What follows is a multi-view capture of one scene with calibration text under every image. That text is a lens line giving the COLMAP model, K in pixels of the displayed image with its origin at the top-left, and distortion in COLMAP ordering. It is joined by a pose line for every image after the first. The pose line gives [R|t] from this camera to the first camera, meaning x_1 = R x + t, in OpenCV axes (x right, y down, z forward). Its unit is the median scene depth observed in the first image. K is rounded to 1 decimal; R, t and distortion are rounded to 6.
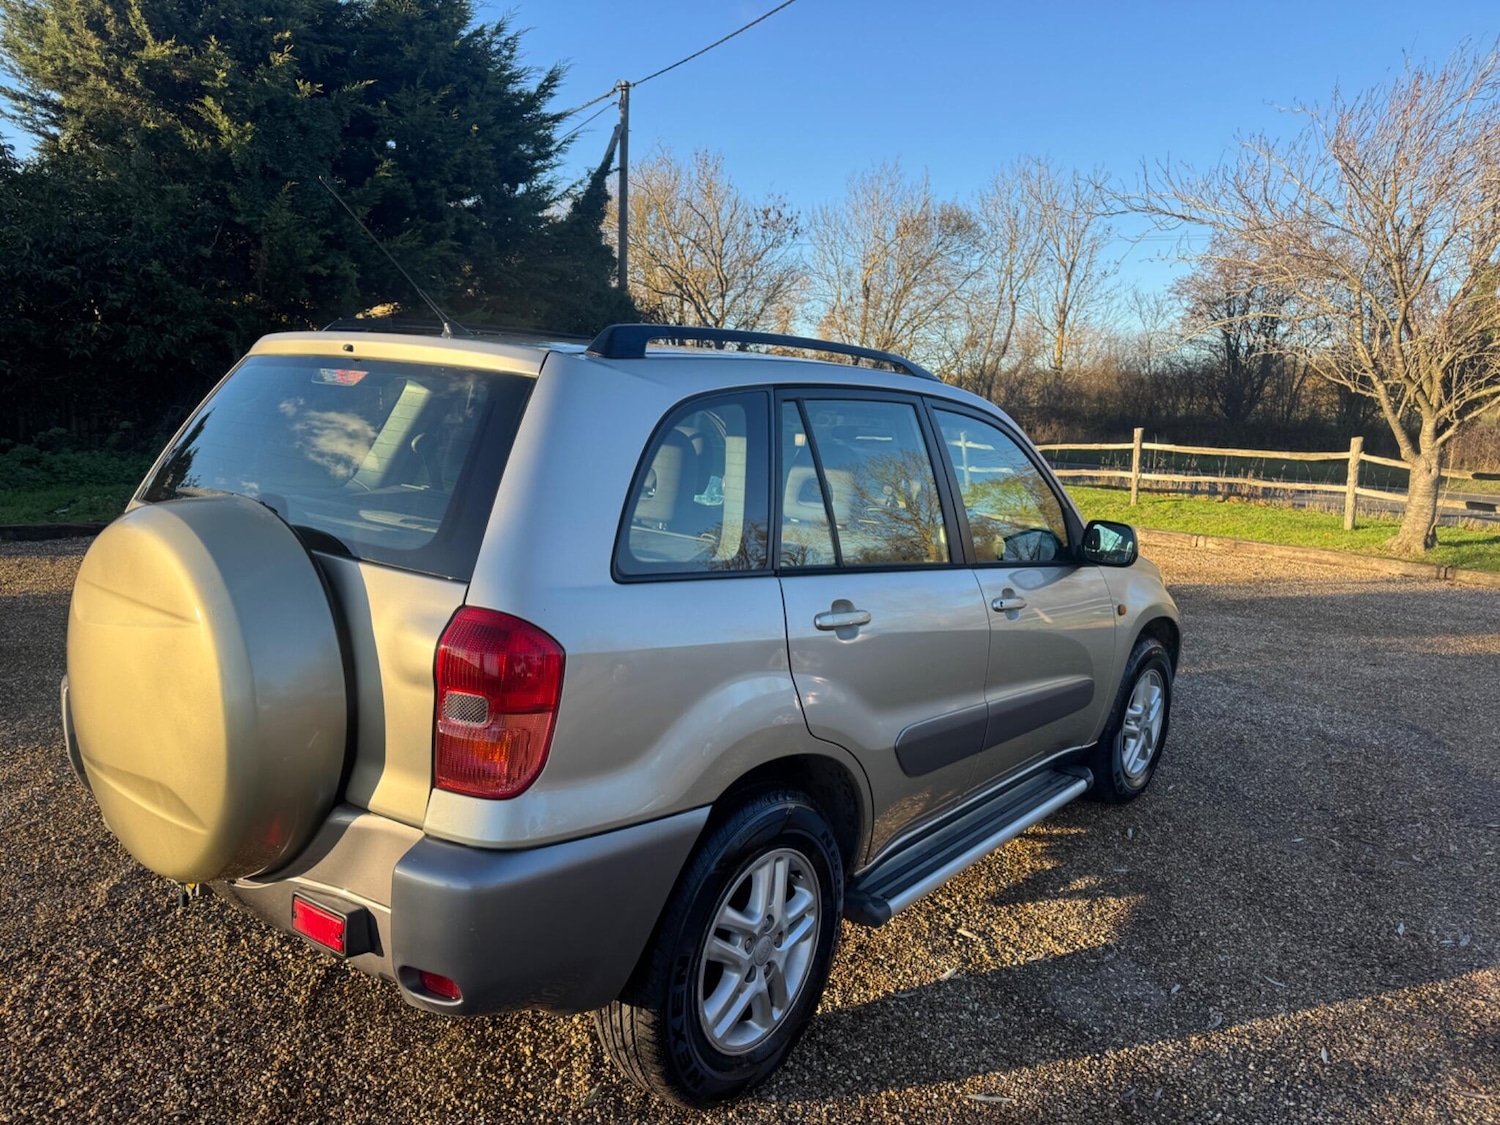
lens RADIAL K [[1039.4, 0, 703.9], [0, 1039.4, 606.8], [0, 0, 1]] dist [0.020384, -0.003167]
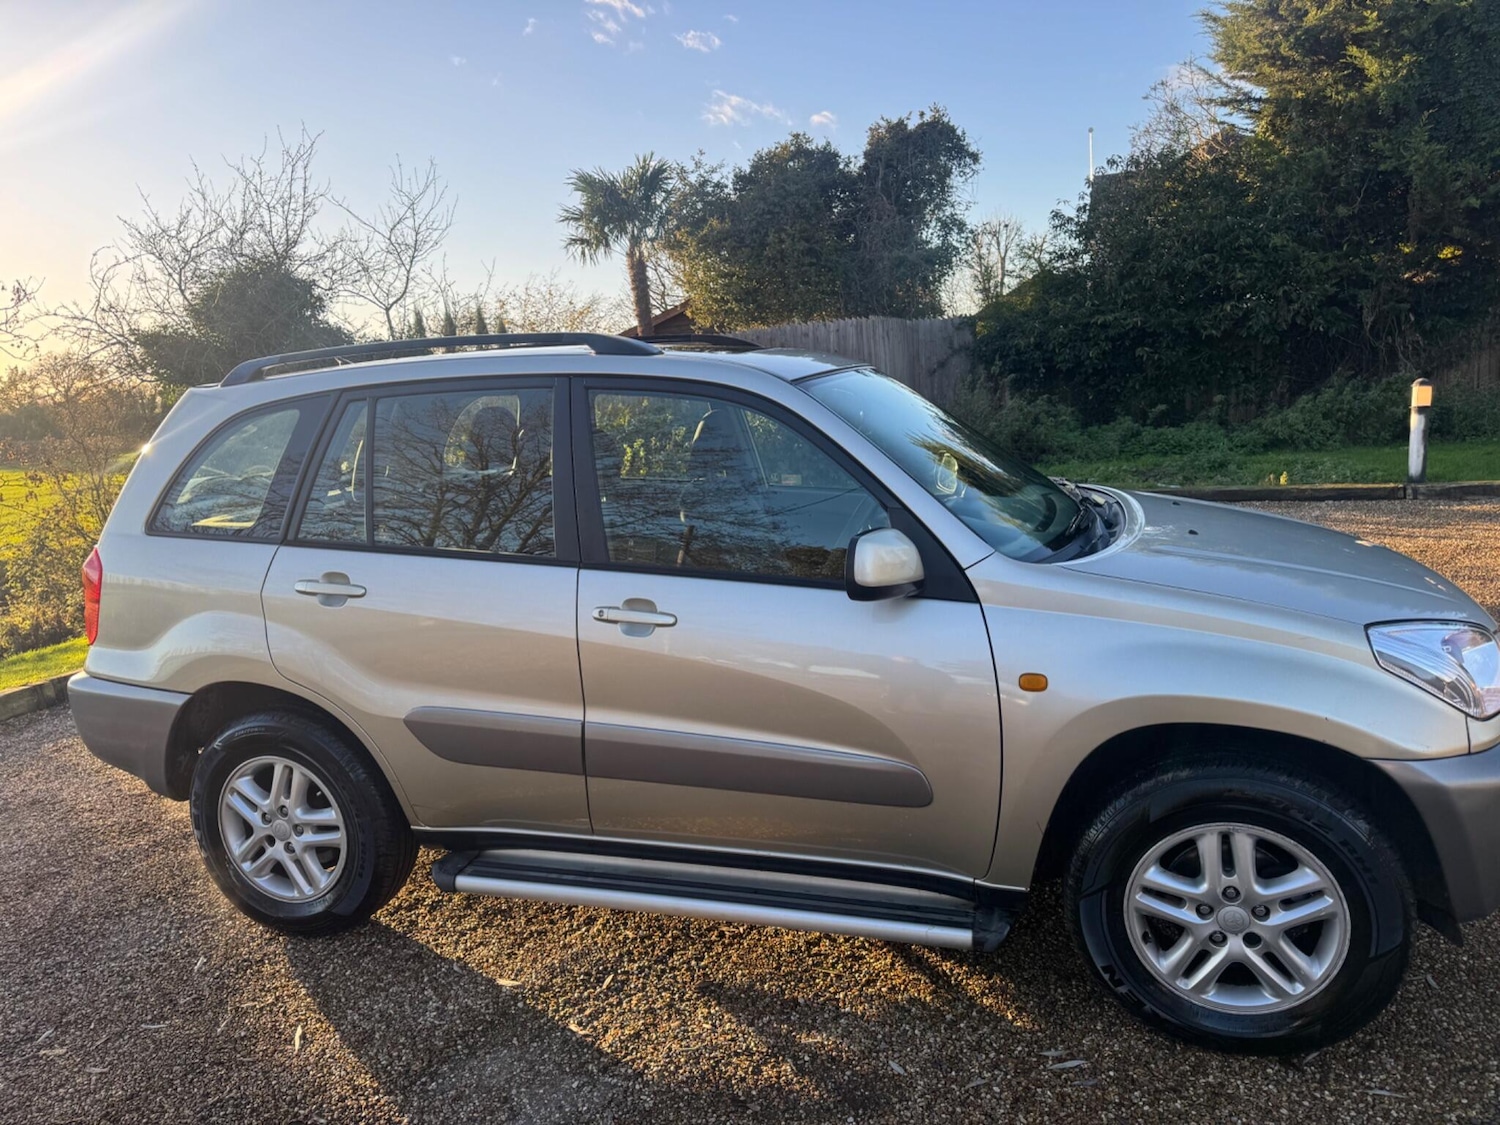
lens RADIAL K [[1050.8, 0, 743.6], [0, 1050.8, 587.6], [0, 0, 1]] dist [0.046005, -0.054985]
pose [[0.383068, 0.110153, -0.917129, 0.229714], [-0.102961, 0.991769, 0.076113, -0.020981], [0.917964, 0.065272, 0.391256, 0.154996]]
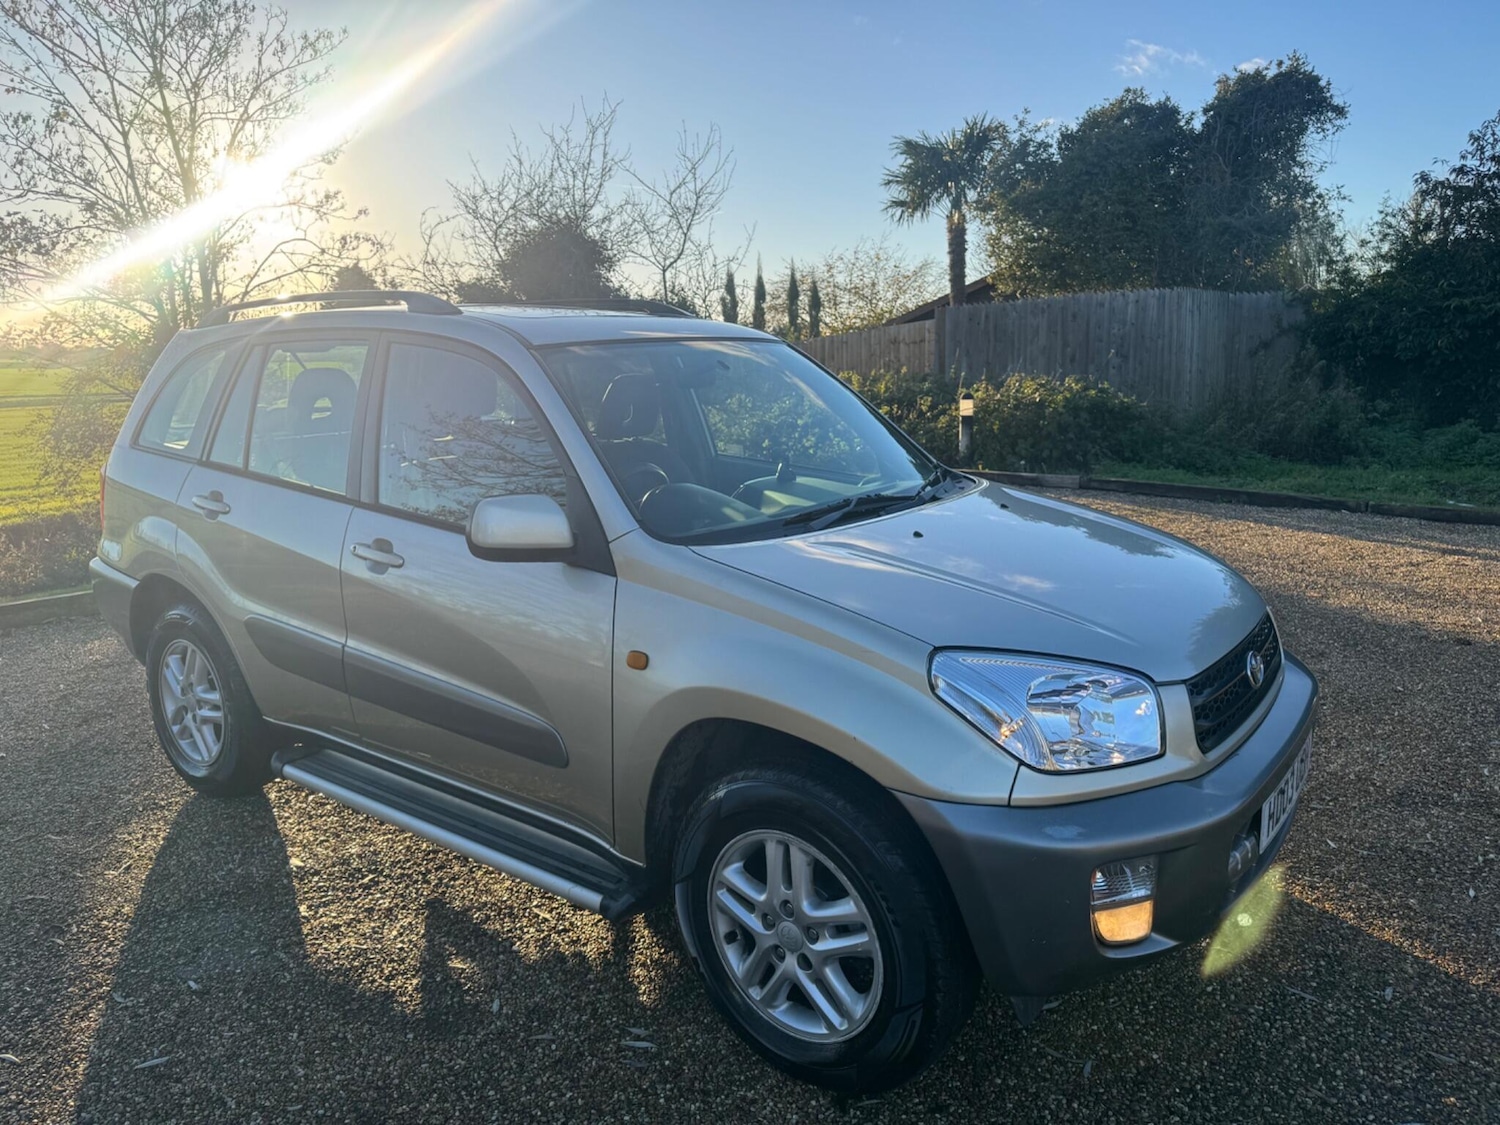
lens RADIAL K [[1054.6, 0, 745.3], [0, 1054.6, 579.4], [0, 0, 1]] dist [0.055033, -0.080027]
pose [[0.052003, 0.159319, -0.985857, 0.258712], [-0.184119, 0.971799, 0.147335, -0.037878], [0.981527, 0.173854, 0.079870, 0.260283]]
